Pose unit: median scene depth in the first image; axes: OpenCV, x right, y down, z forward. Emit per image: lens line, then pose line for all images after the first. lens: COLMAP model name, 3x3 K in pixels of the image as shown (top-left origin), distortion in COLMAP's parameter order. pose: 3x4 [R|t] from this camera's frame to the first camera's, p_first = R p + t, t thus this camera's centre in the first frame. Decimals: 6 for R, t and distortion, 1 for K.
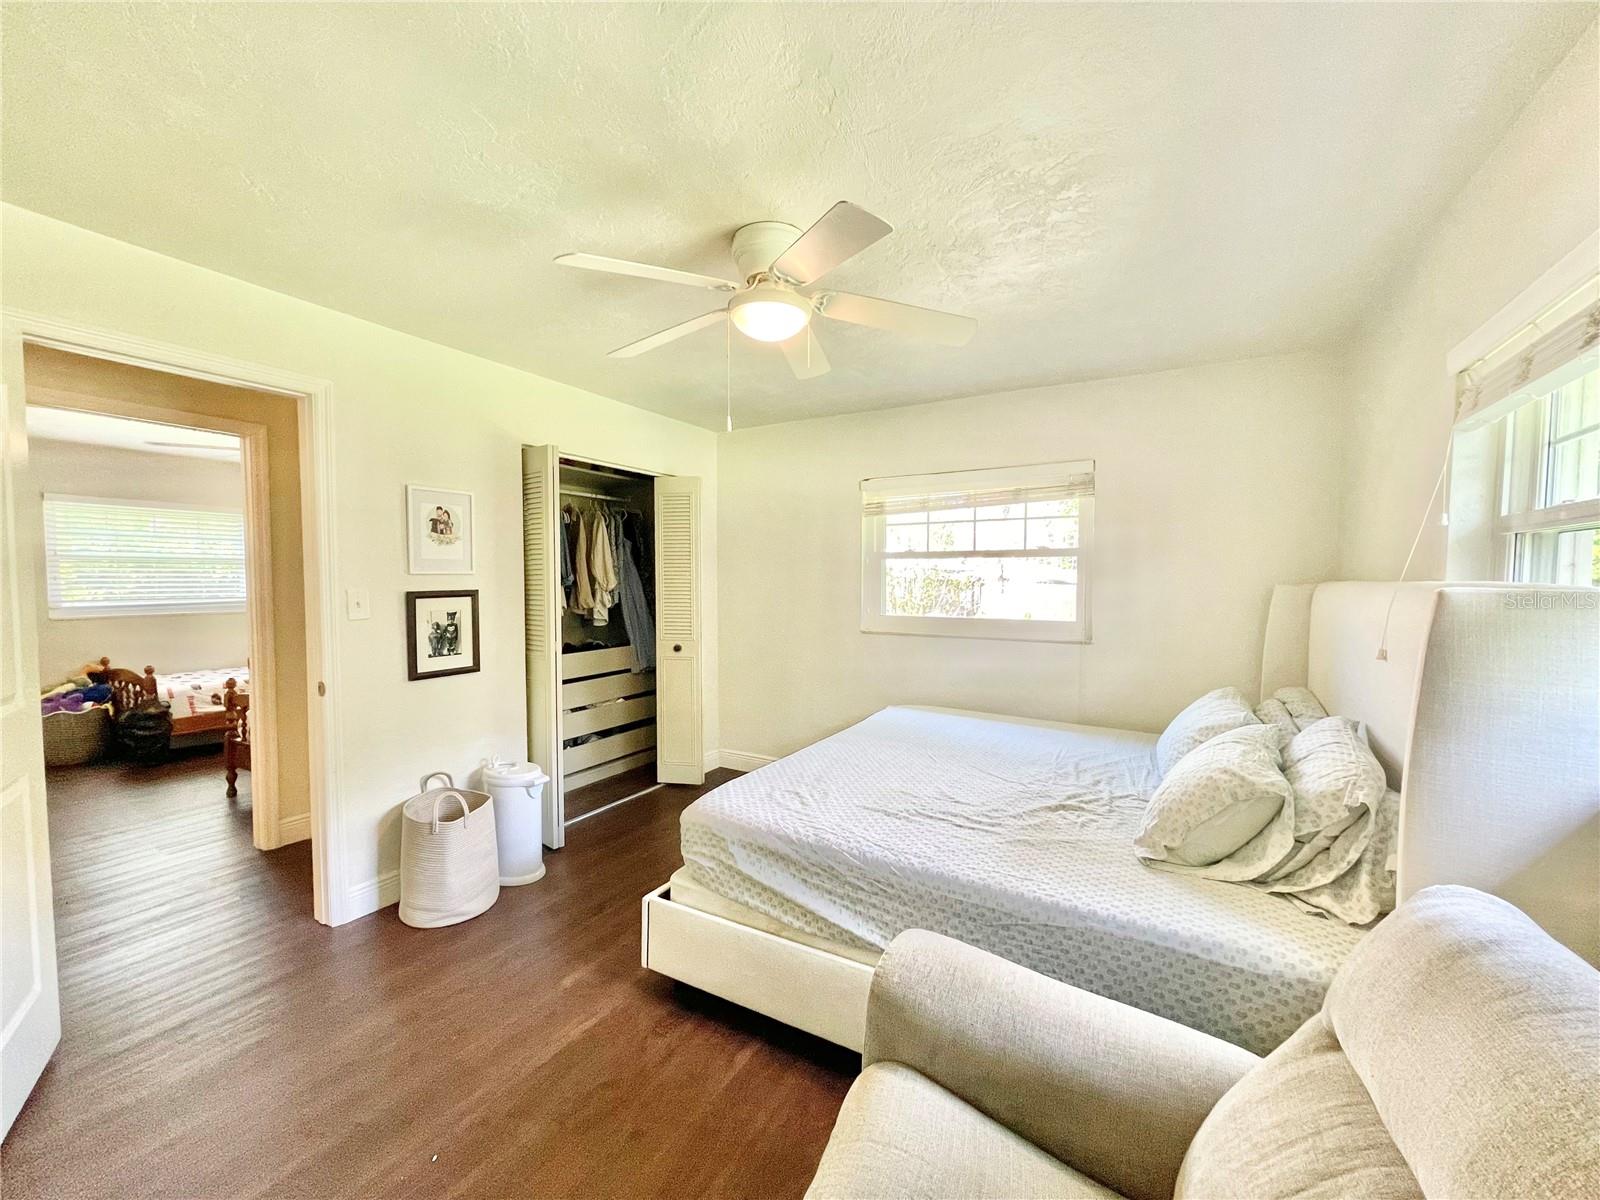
lens RADIAL K [[645.1, 0, 797.5], [0, 645.1, 606.1], [0, 0, 1]] dist [-0.004087, 0.001362]
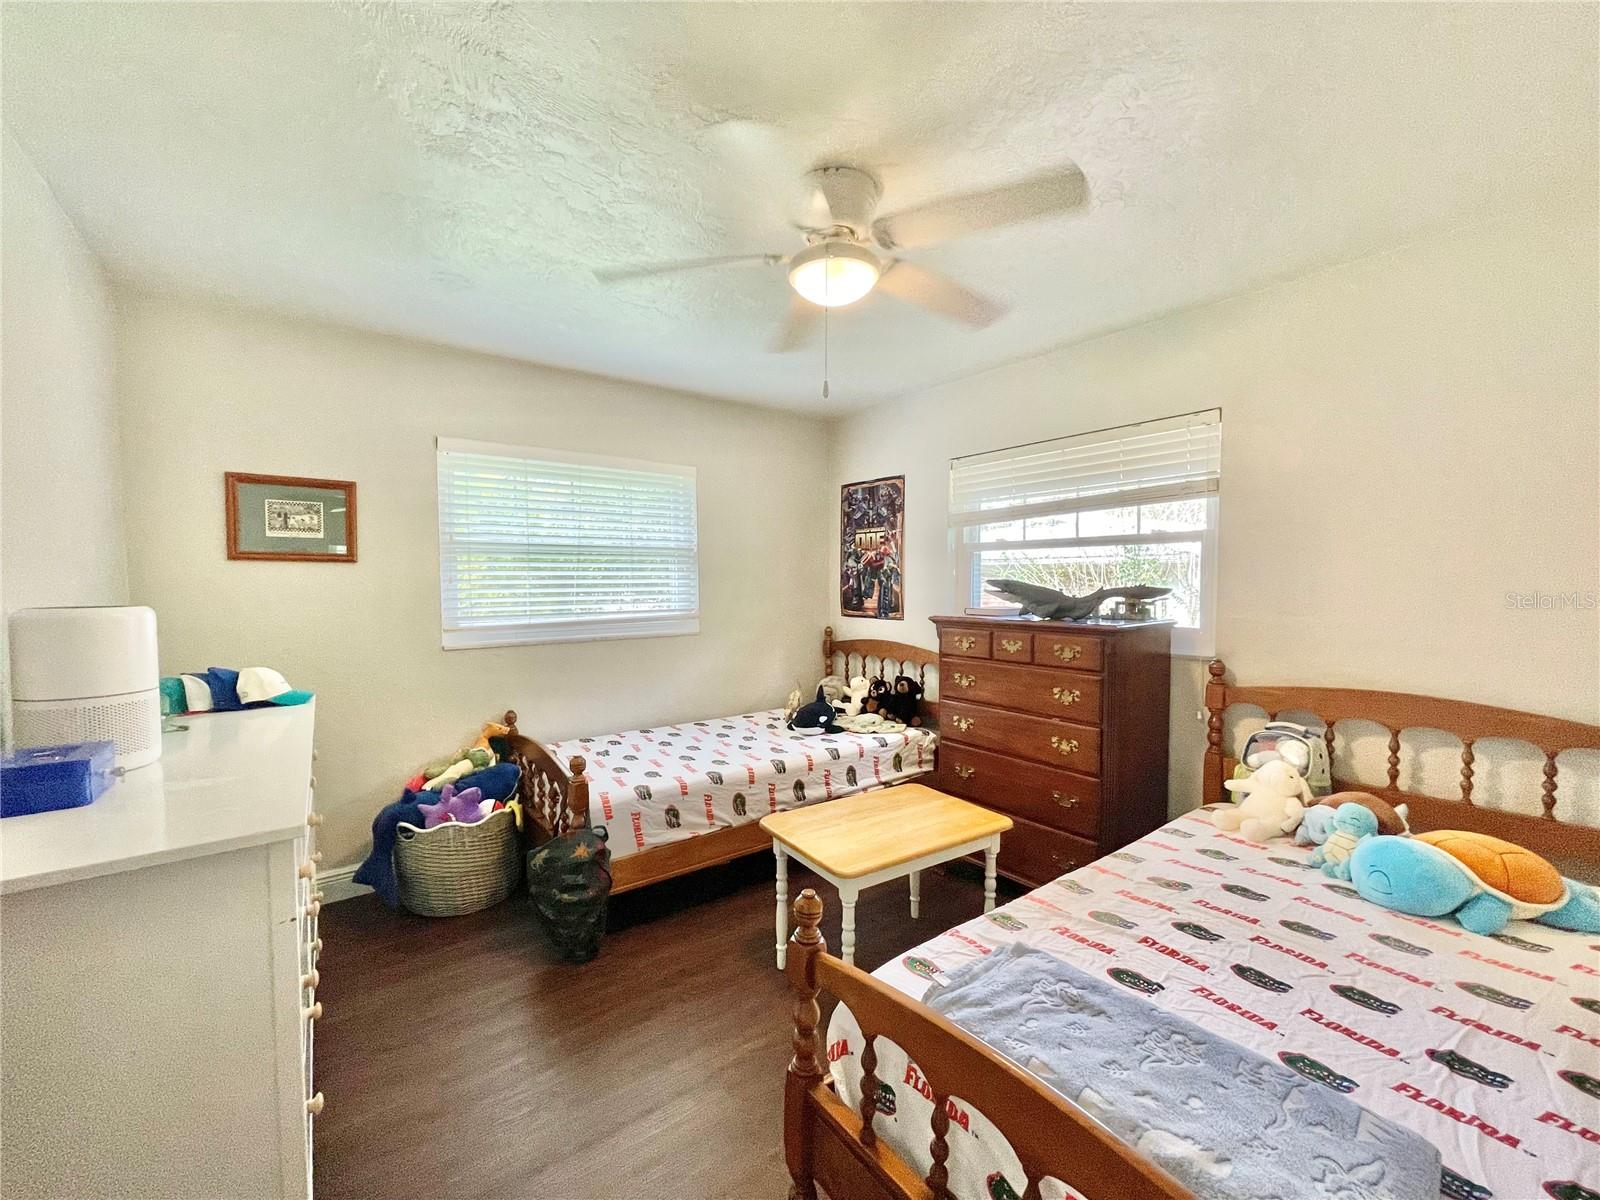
lens RADIAL K [[645.1, 0, 801.3], [0, 645.1, 605.2], [0, 0, 1]] dist [-0.004087, 0.001362]
pose [[0.923736, 0.020588, -0.382477, -0.629522], [-0.019627, 0.999787, 0.006417, -0.031180], [0.382528, 0.001579, 0.923943, 0.576531]]
